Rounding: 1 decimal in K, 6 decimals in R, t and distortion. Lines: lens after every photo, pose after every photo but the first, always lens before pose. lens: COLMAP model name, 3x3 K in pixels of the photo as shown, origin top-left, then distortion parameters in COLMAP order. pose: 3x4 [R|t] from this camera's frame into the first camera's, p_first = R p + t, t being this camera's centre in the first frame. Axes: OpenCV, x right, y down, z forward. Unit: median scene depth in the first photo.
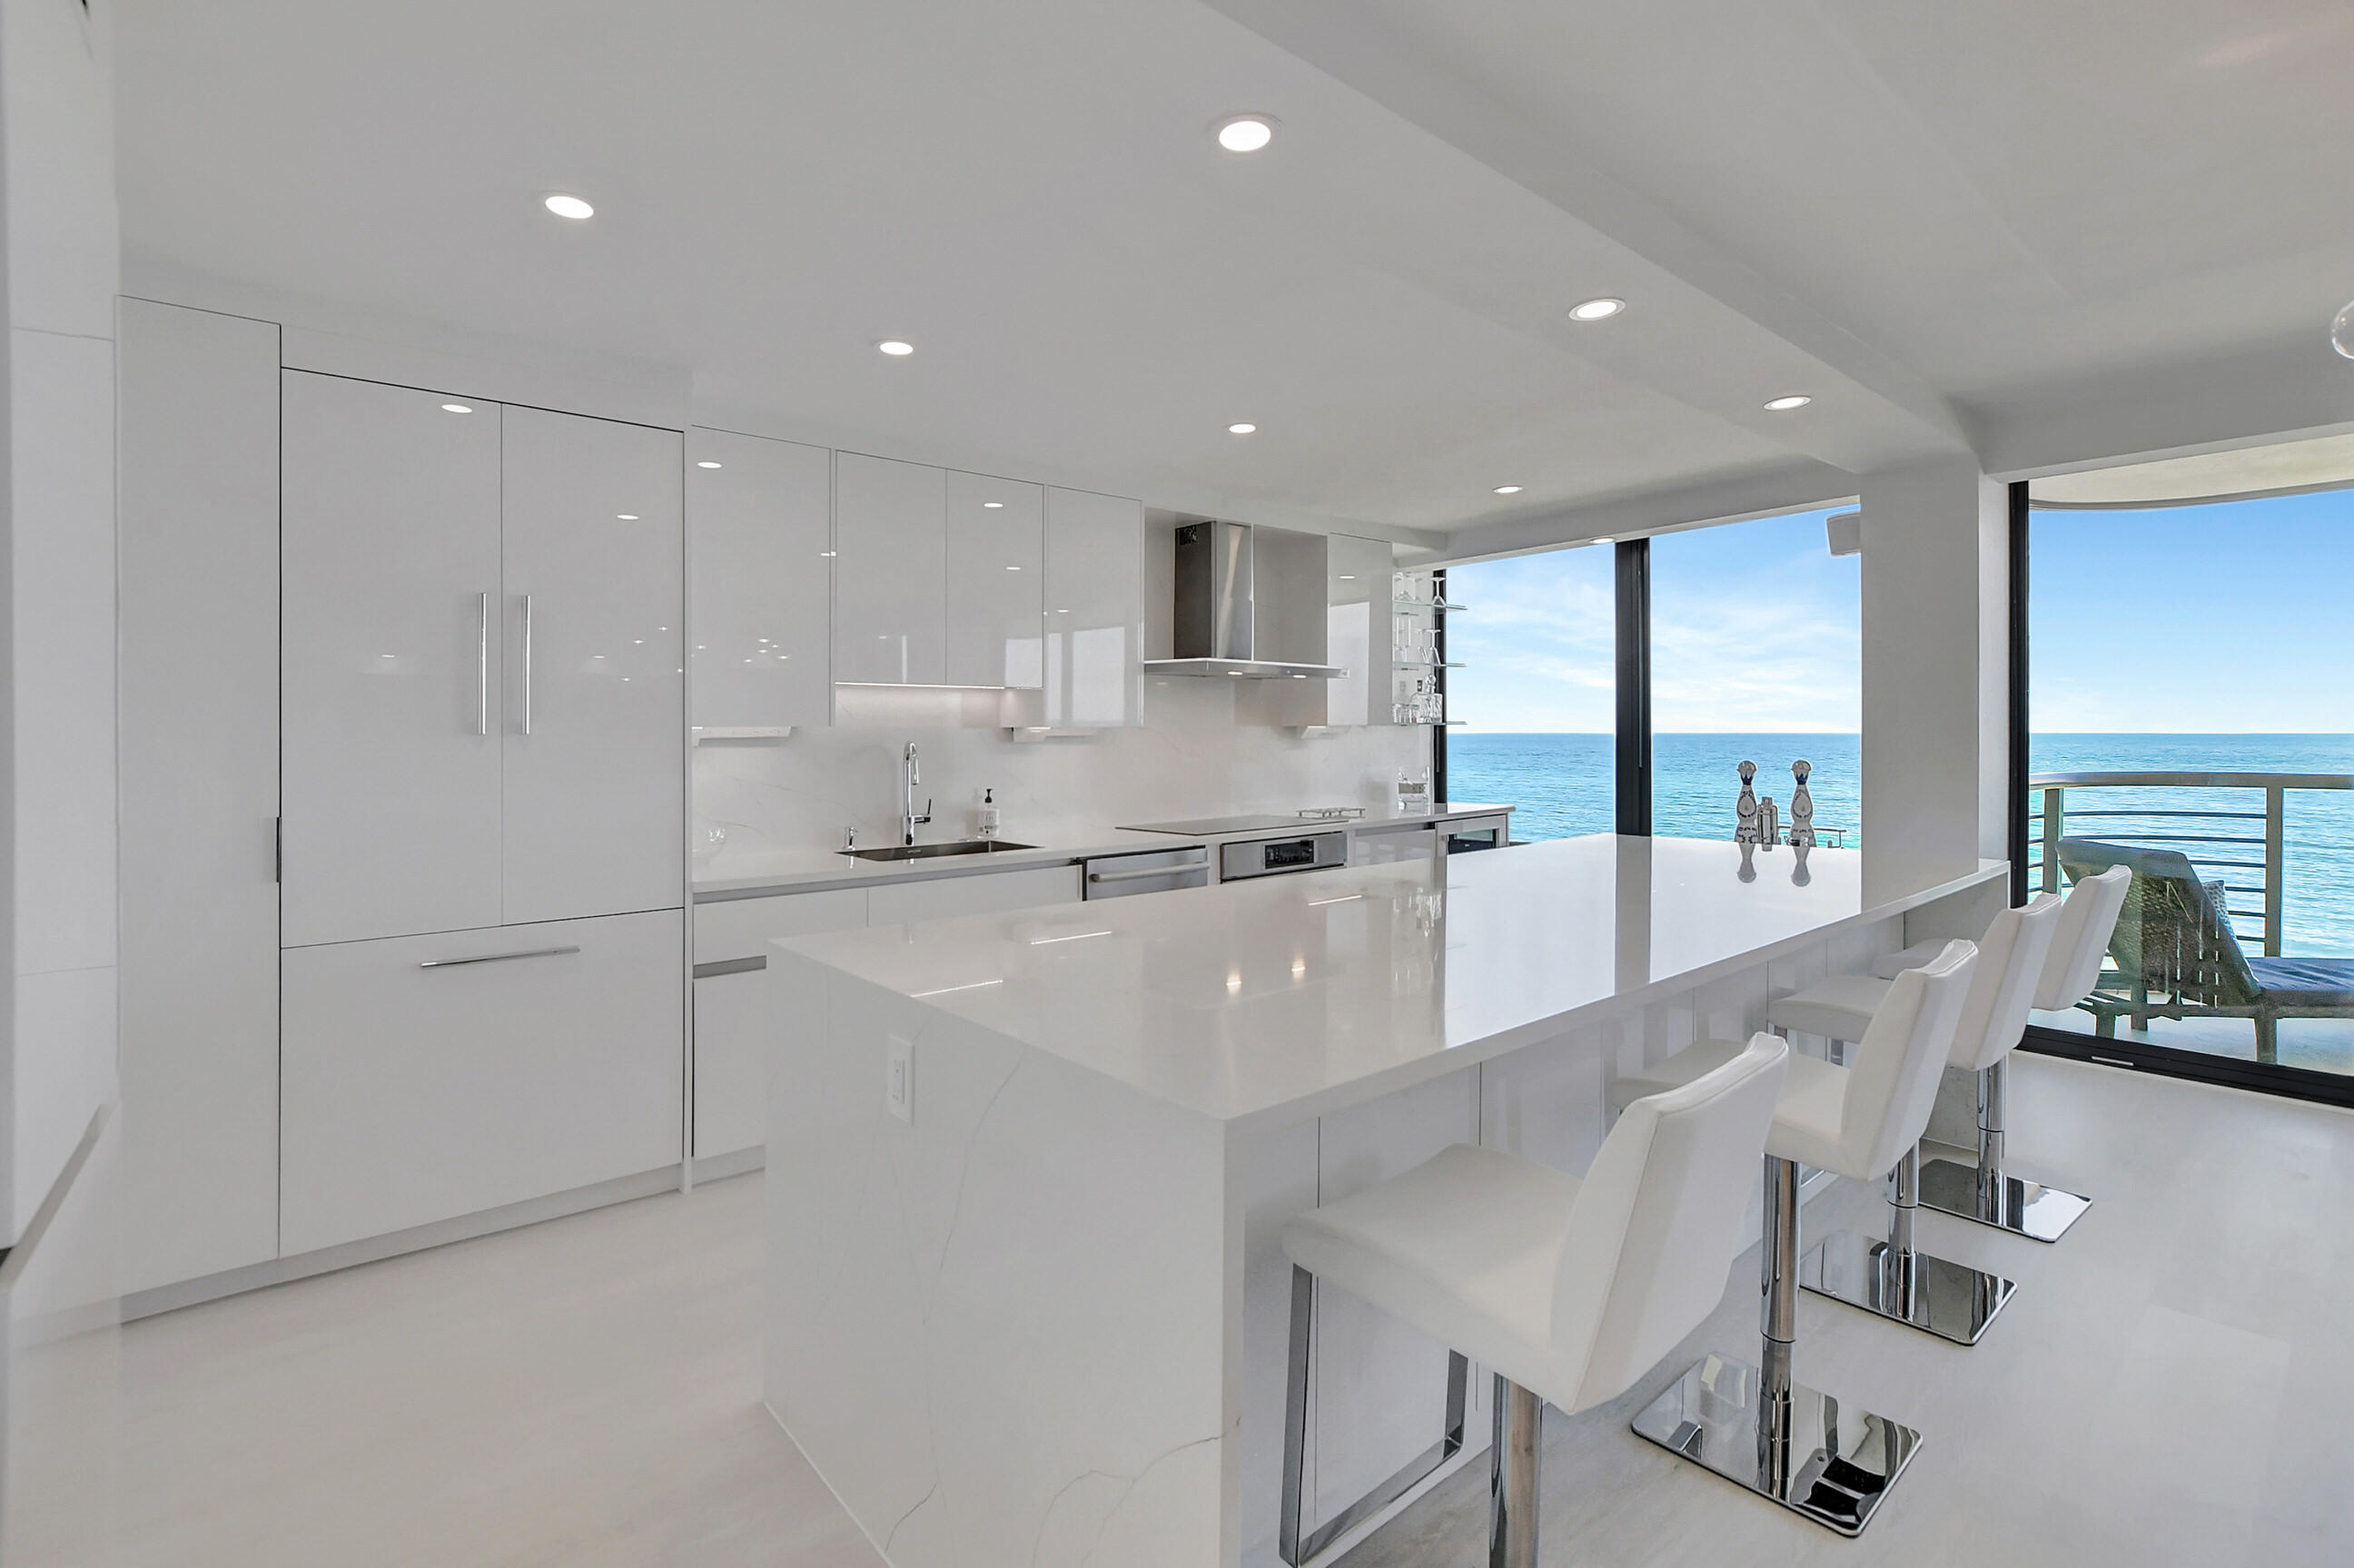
lens RADIAL K [[1074.0, 0, 1172.4], [0, 1074.0, 741.2], [0, 0, 1]] dist [-0.033003, 0.005179]
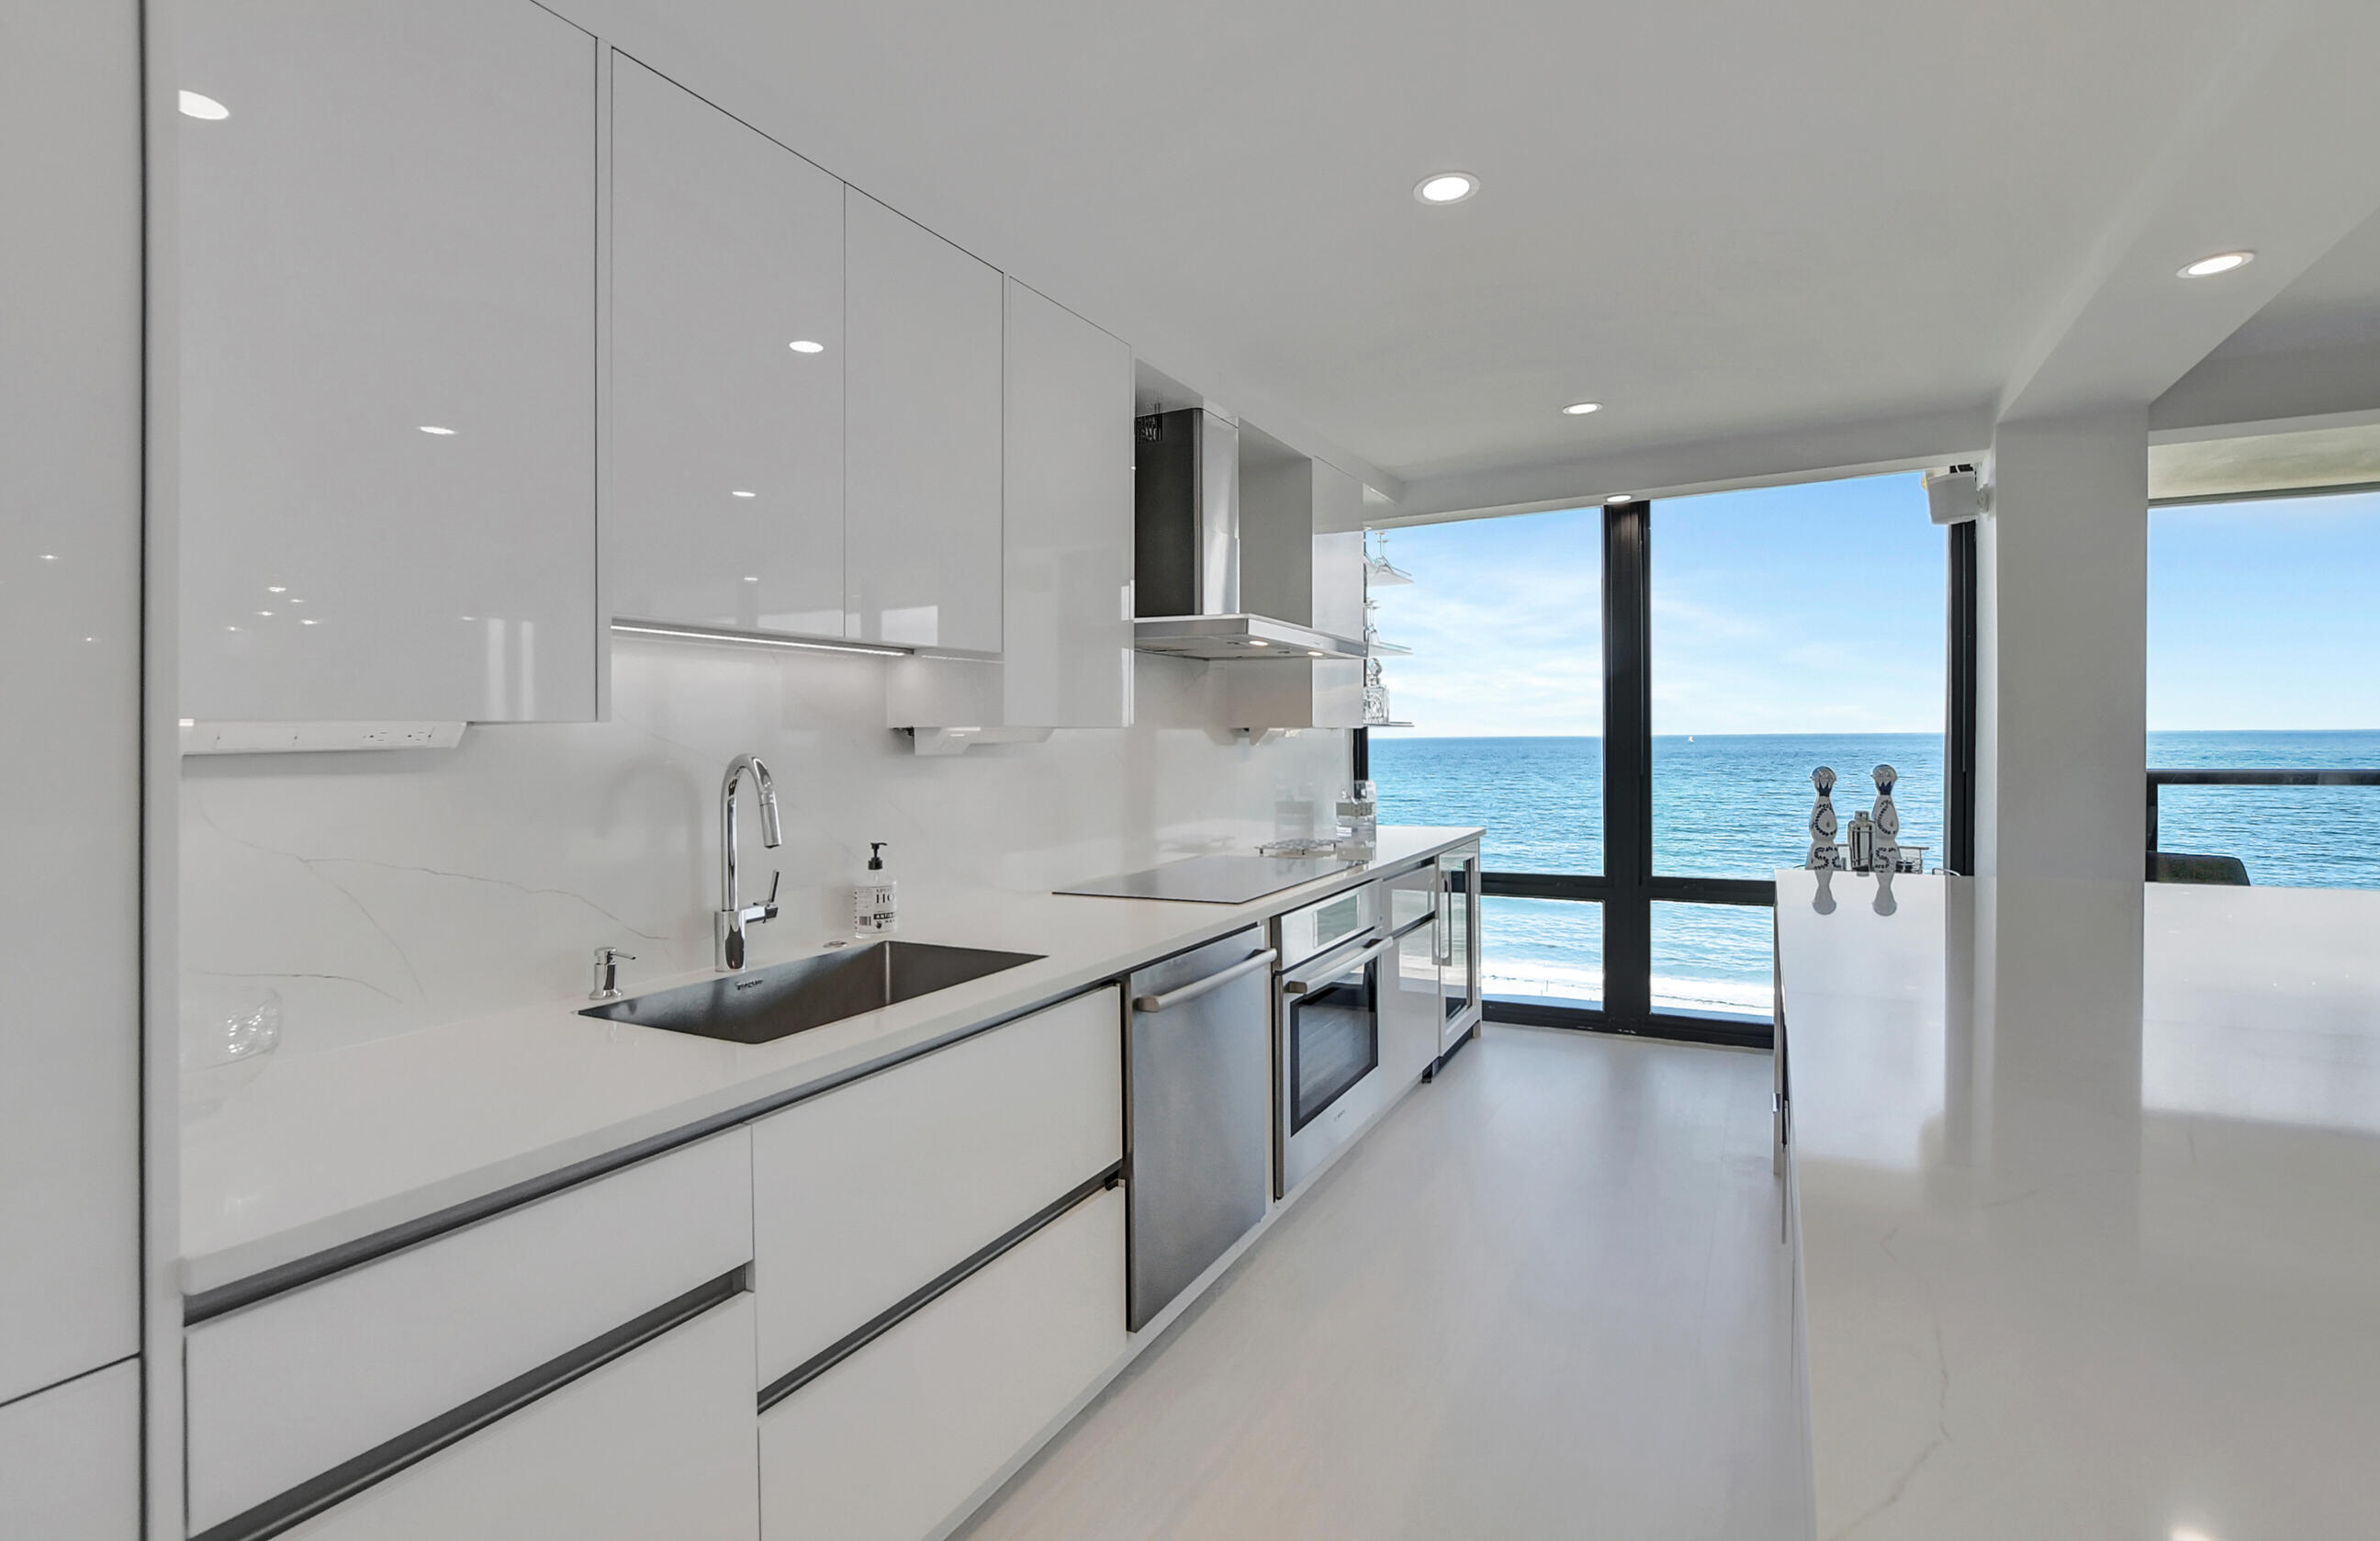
lens RADIAL K [[1061.8, 0, 1243.5], [0, 1061.8, 739.4], [0, 0, 1]] dist [-0.015149, -0.000476]
pose [[0.918029, -0.005221, 0.396479, -0.199451], [0.009562, 0.999914, -0.008974, -0.000235], [-0.396398, 0.012029, 0.918000, 0.421453]]
